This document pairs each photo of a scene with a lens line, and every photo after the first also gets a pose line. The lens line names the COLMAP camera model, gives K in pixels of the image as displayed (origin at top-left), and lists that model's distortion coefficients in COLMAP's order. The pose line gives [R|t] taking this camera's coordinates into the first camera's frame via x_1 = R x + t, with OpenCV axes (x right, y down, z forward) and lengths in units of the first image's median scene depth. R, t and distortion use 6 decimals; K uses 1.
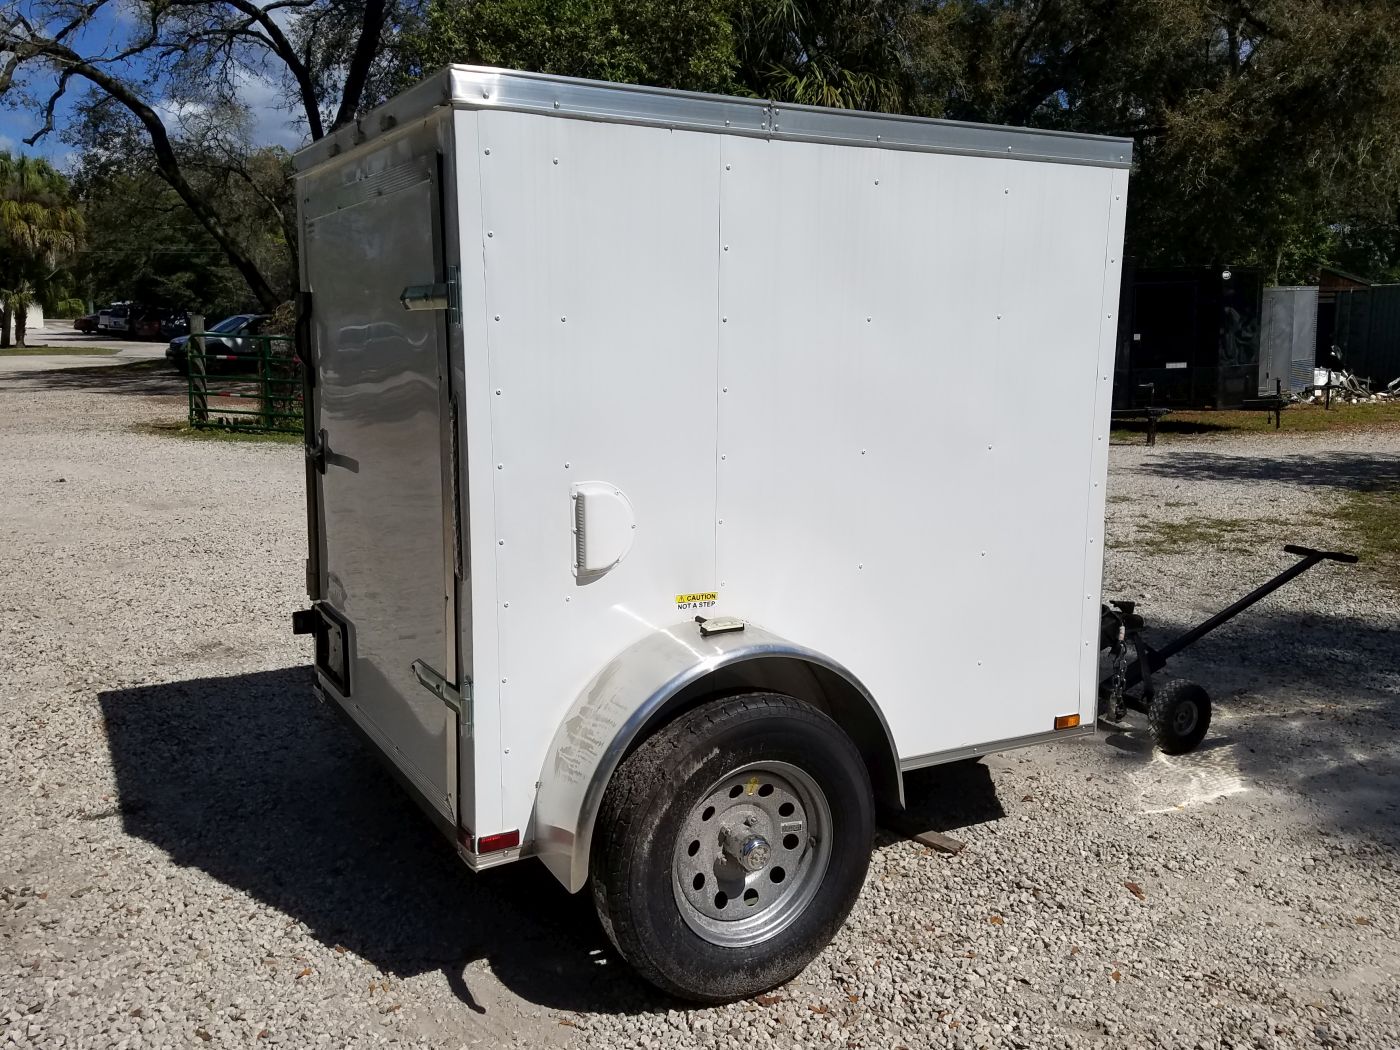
lens RADIAL K [[1233.2, 0, 700.0], [0, 1233.2, 525.0], [0, 0, 1]] dist [0.187527, -0.283988]
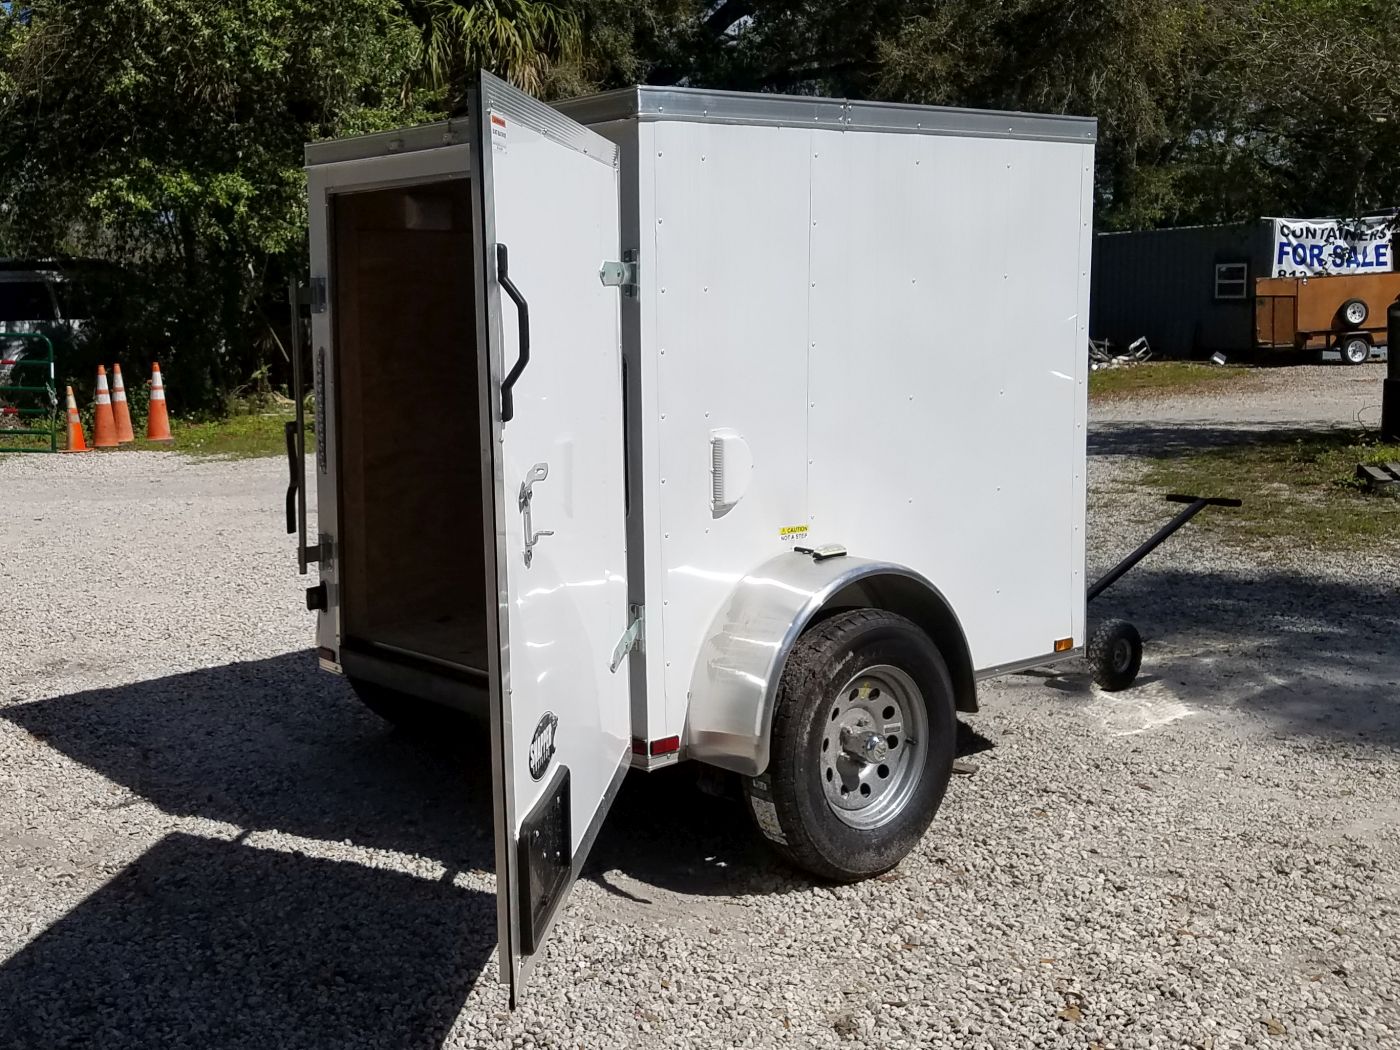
lens RADIAL K [[1604.4, 0, 477.2], [0, 1604.4, 477.6], [0, 0, 1]] dist [0.215731, -0.361953]
pose [[0.989727, -0.045548, 0.135521, -0.403563], [0.052263, 0.997554, -0.046416, 0.053150], [-0.133076, 0.053022, 0.989687, -0.352403]]
